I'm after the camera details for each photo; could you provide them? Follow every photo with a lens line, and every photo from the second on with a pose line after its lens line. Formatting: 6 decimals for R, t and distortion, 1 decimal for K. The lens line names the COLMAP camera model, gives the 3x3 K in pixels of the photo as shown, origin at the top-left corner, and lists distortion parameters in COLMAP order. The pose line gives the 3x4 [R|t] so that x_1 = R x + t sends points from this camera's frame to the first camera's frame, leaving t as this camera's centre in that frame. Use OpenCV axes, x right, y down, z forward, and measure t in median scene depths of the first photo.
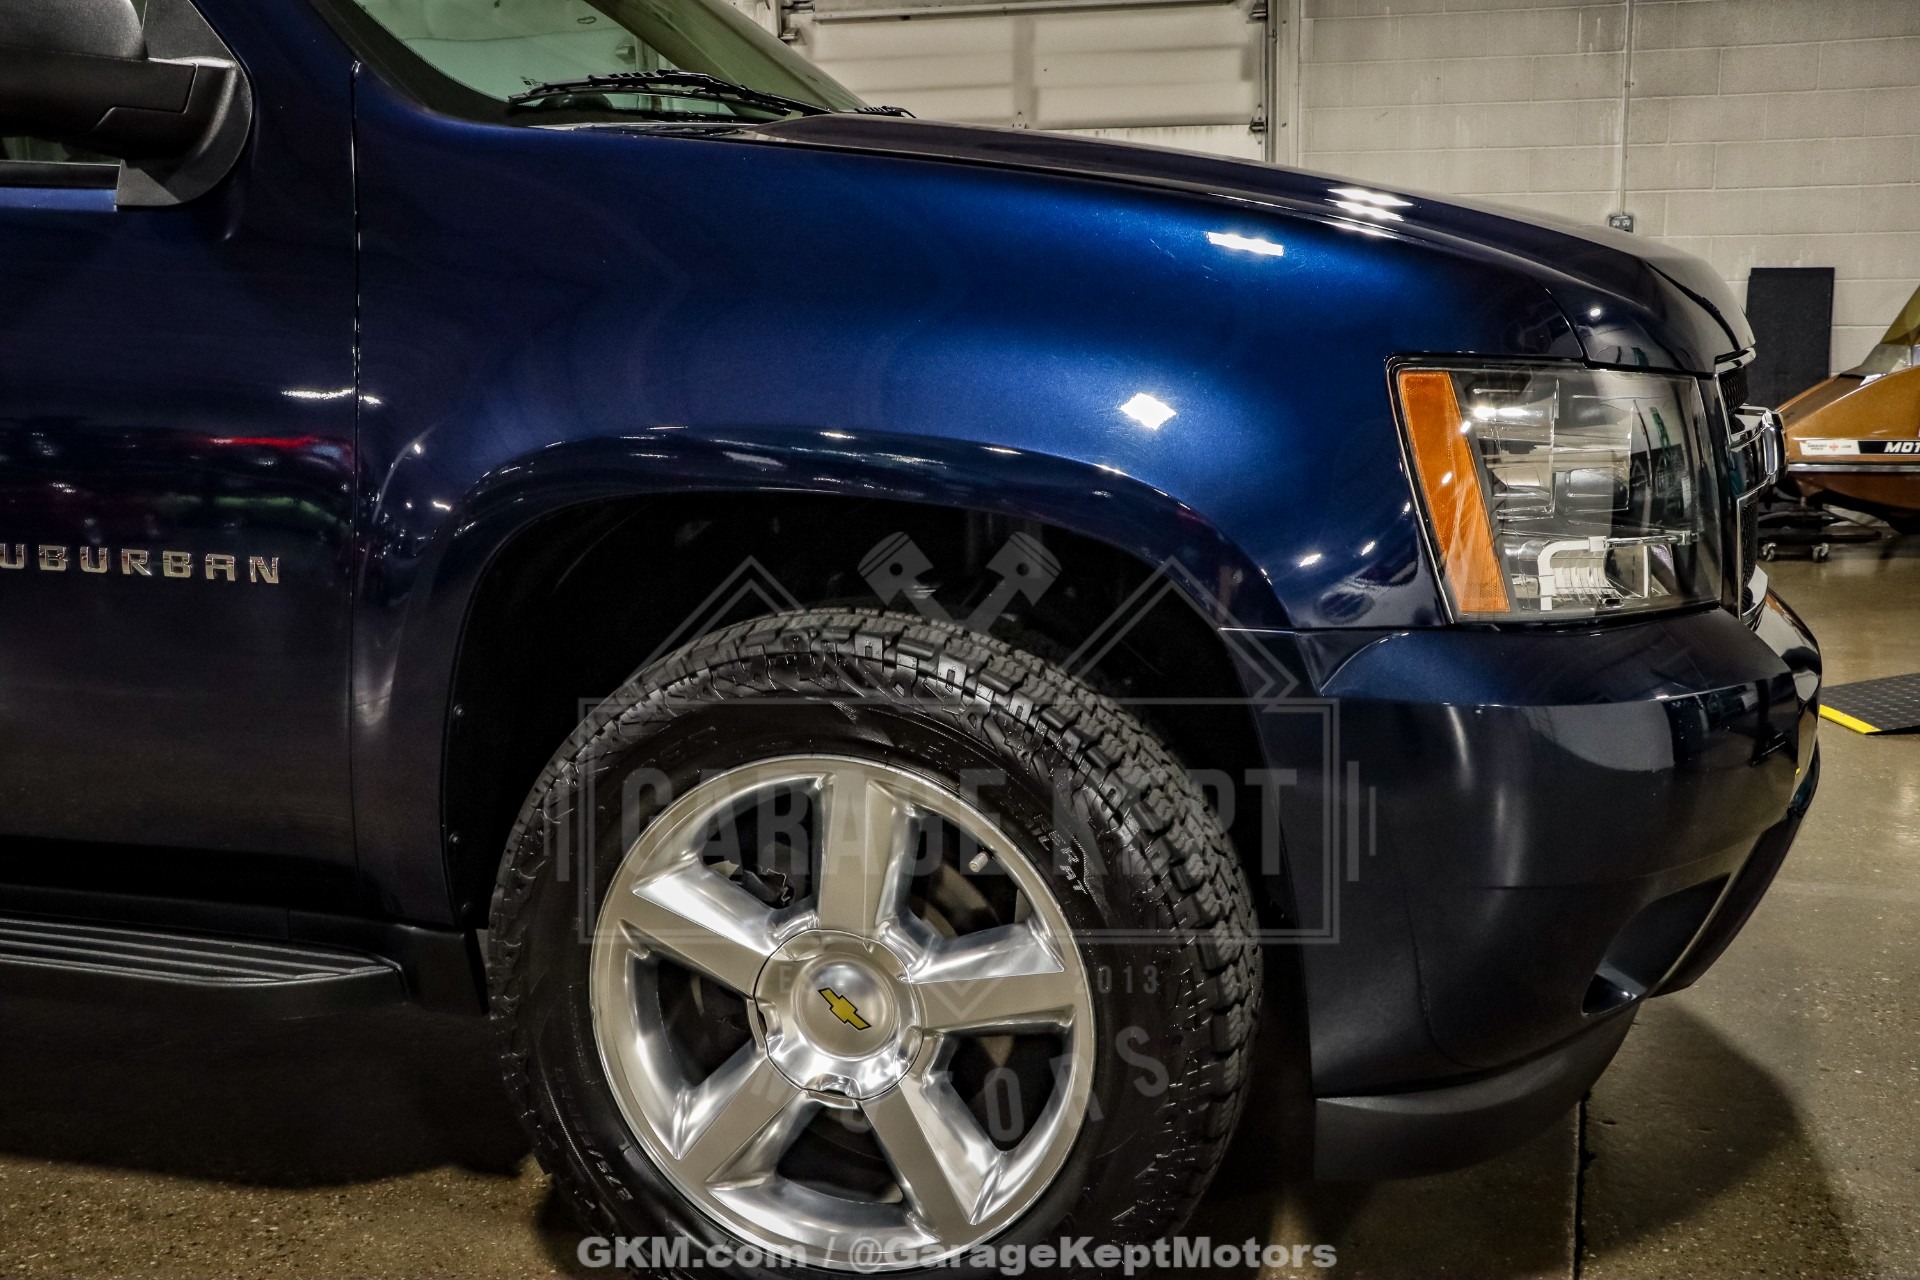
lens RADIAL K [[2171.0, 0, 992.3], [0, 2171.0, 635.1], [0, 0, 1]] dist [-0.002577, -0.001280]
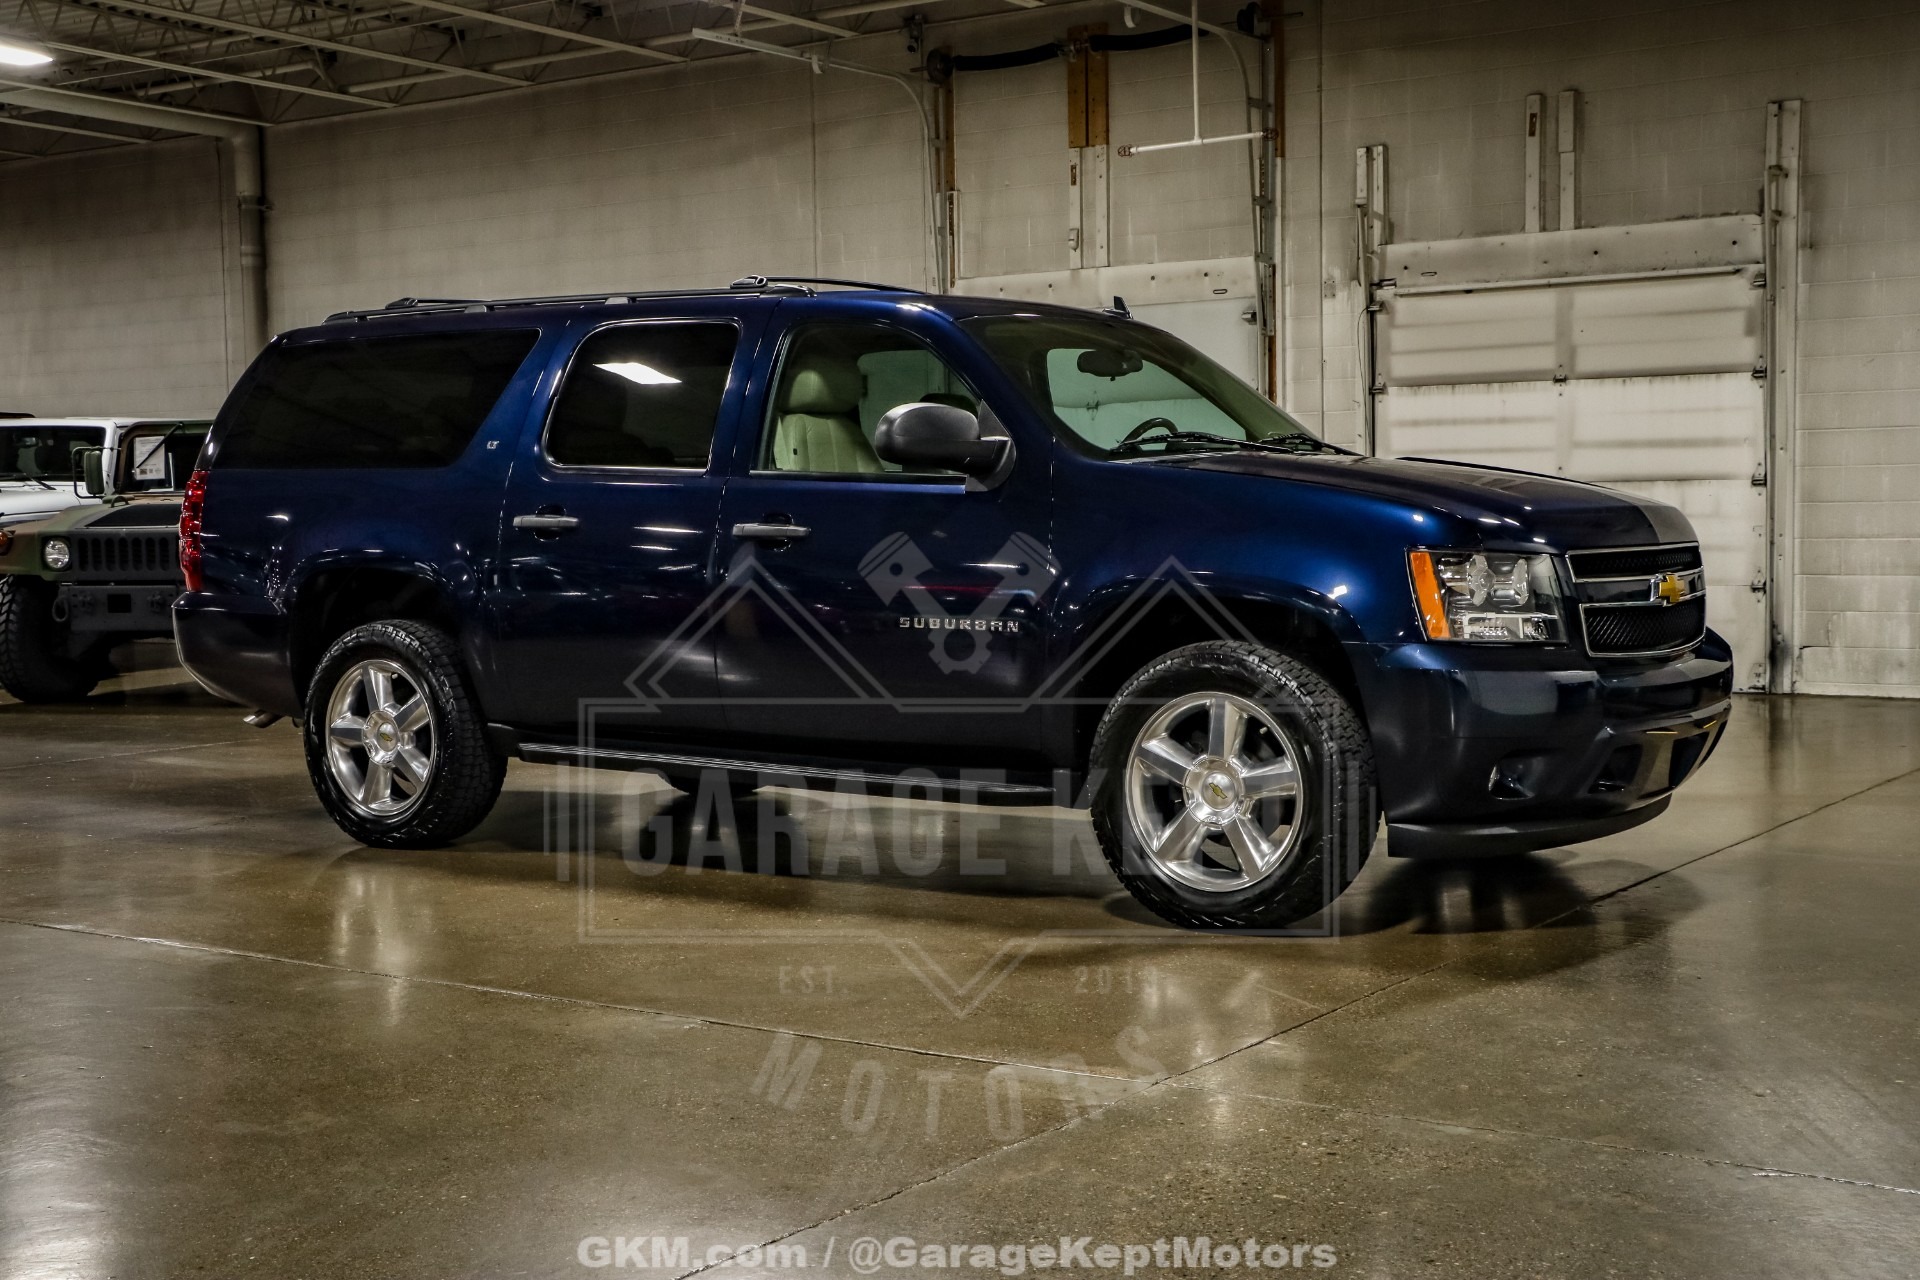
lens RADIAL K [[2542.6, 0, 926.3], [0, 2542.6, 642.1], [0, 0, 1]] dist [0.003620, 0.459712]
pose [[0.949932, 0.013747, -0.312154, 0.524721], [-0.045078, 0.994610, -0.093379, 0.278045], [0.309188, 0.102775, 0.945431, -1.933351]]
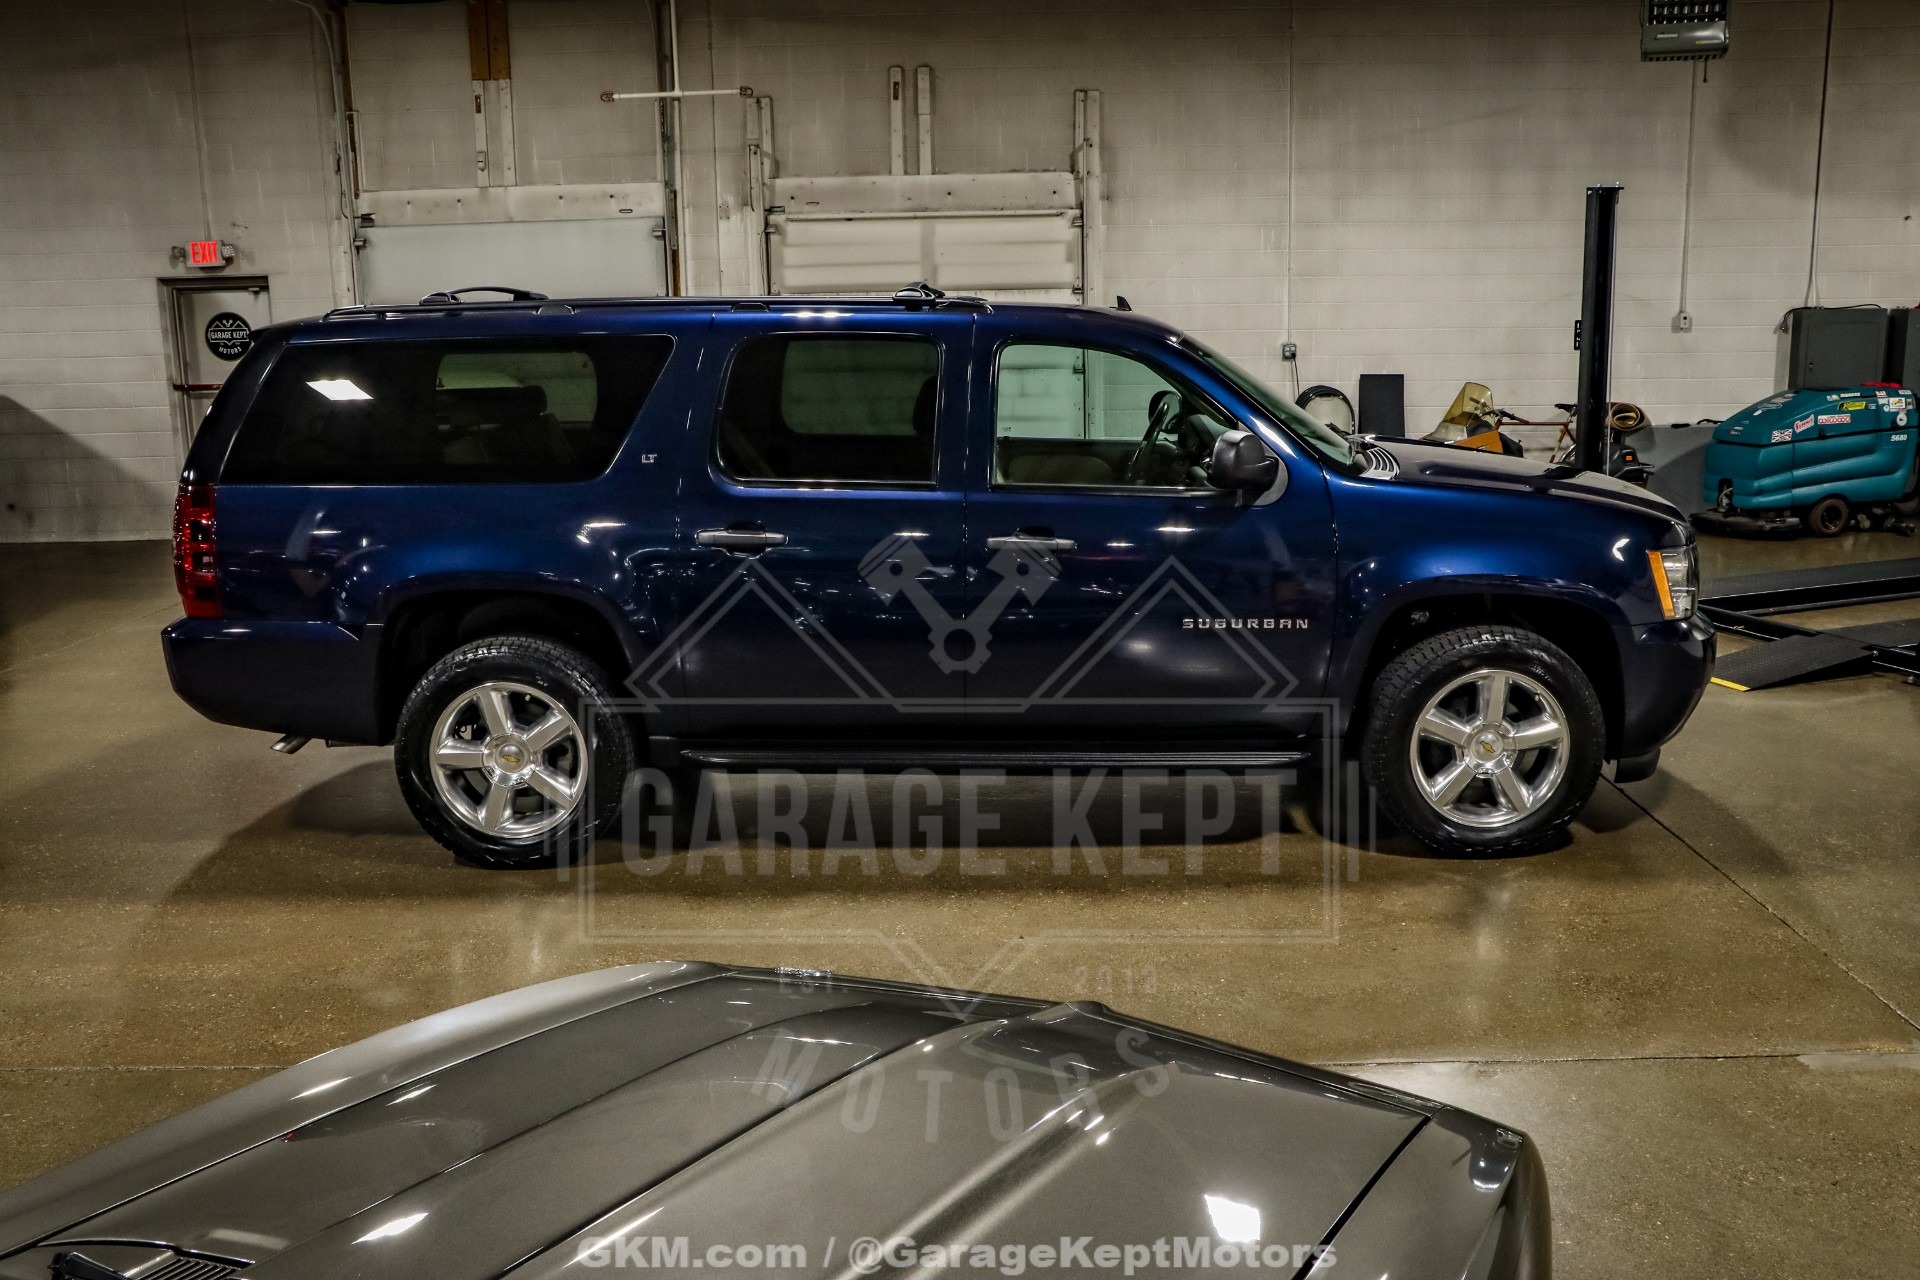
lens RADIAL K [[1830.8, 0, 962.6], [0, 1830.8, 682.7], [0, 0, 1]] dist [-0.104945, 0.157455]
pose [[0.959196, -0.073359, 0.273061, -1.486812], [0.056294, 0.995970, 0.069827, -0.152780], [-0.277082, -0.051606, 0.959459, -1.339817]]
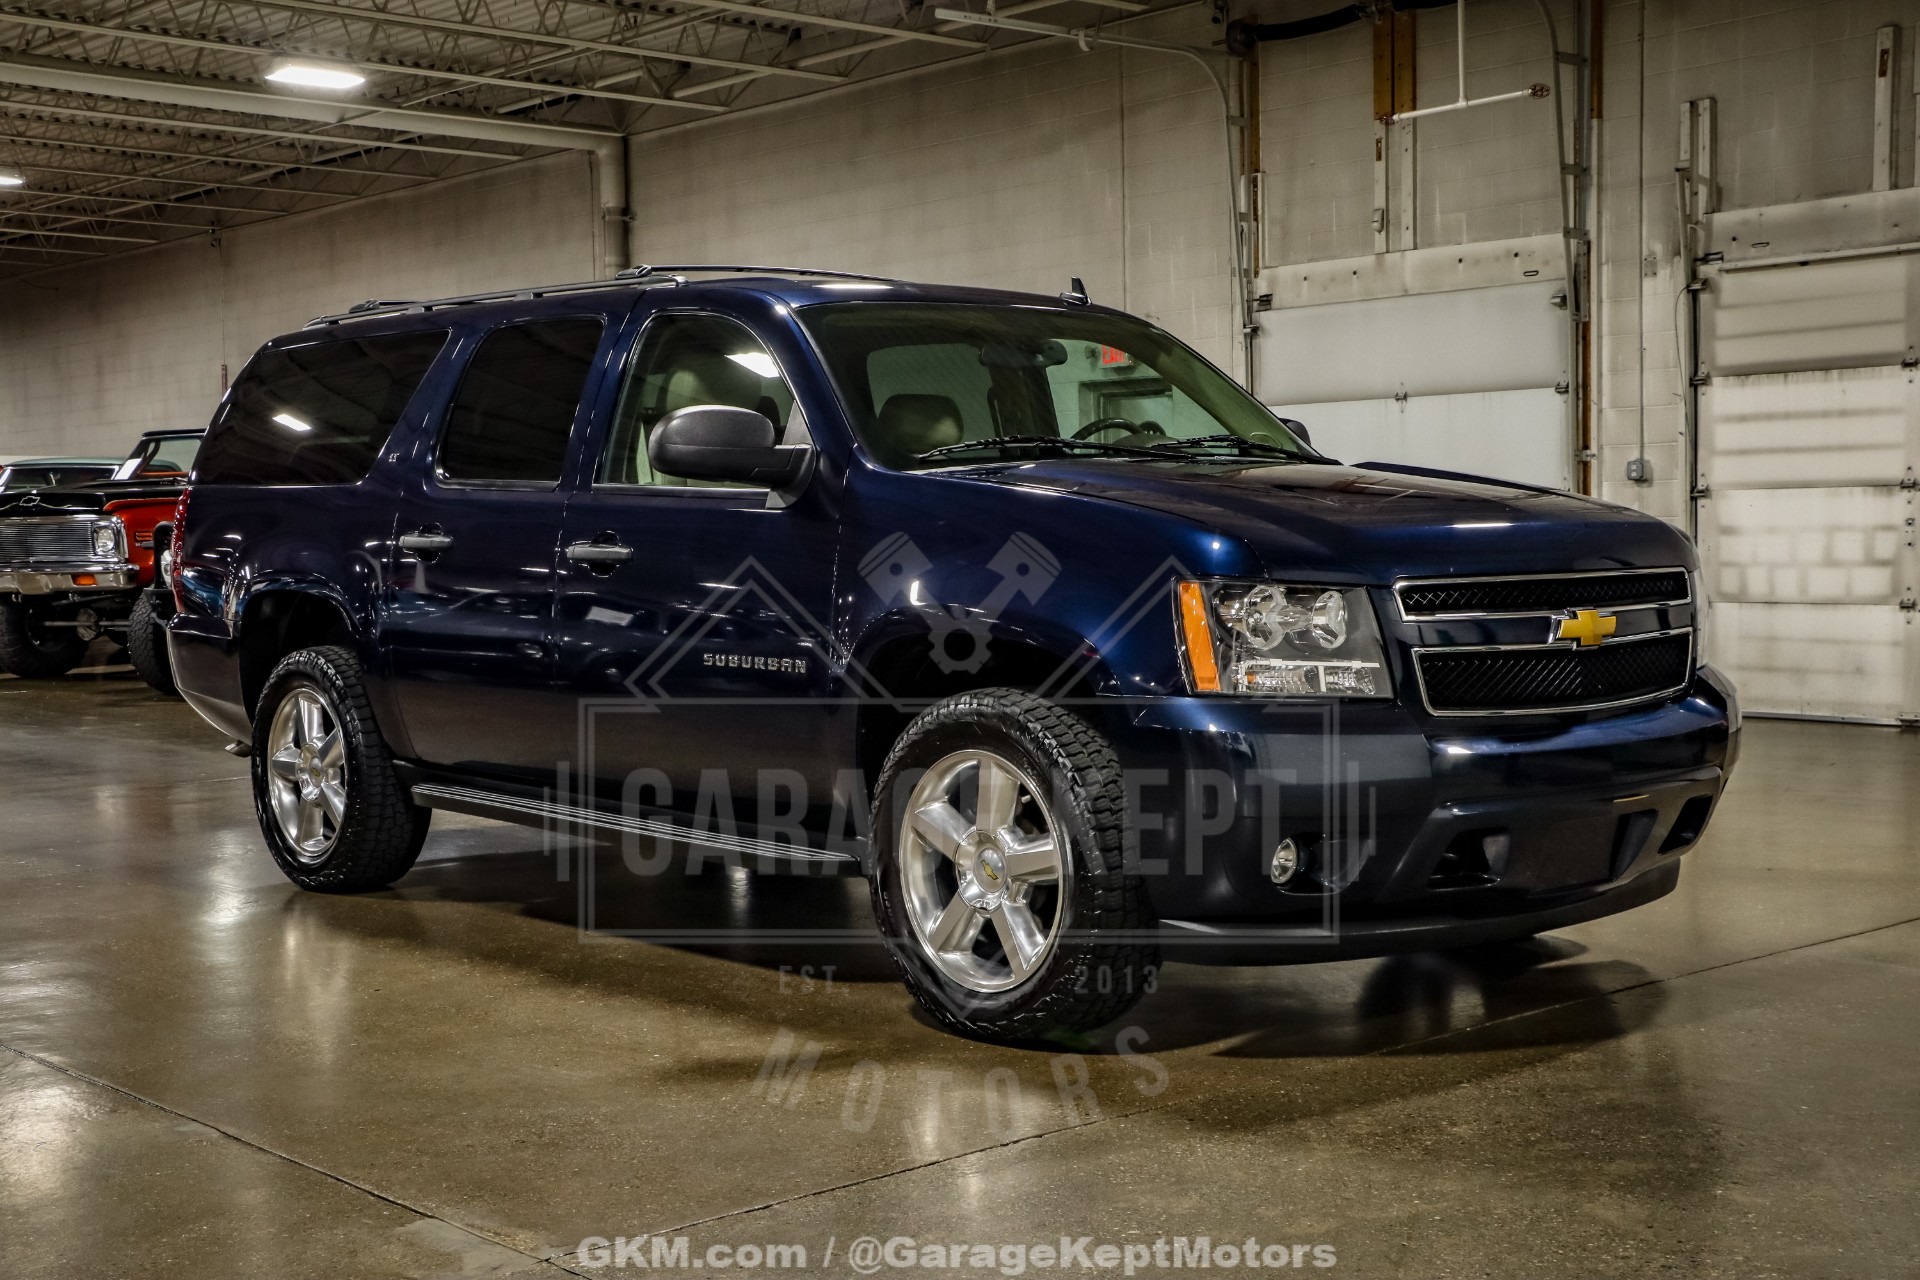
lens RADIAL K [[2542.6, 0, 926.3], [0, 2542.6, 642.1], [0, 0, 1]] dist [0.003620, 0.459712]
pose [[0.844752, 0.021305, -0.534734, 1.167626], [-0.075744, 0.993908, -0.080057, 0.143929], [0.529771, 0.108131, 0.841220, -1.141911]]
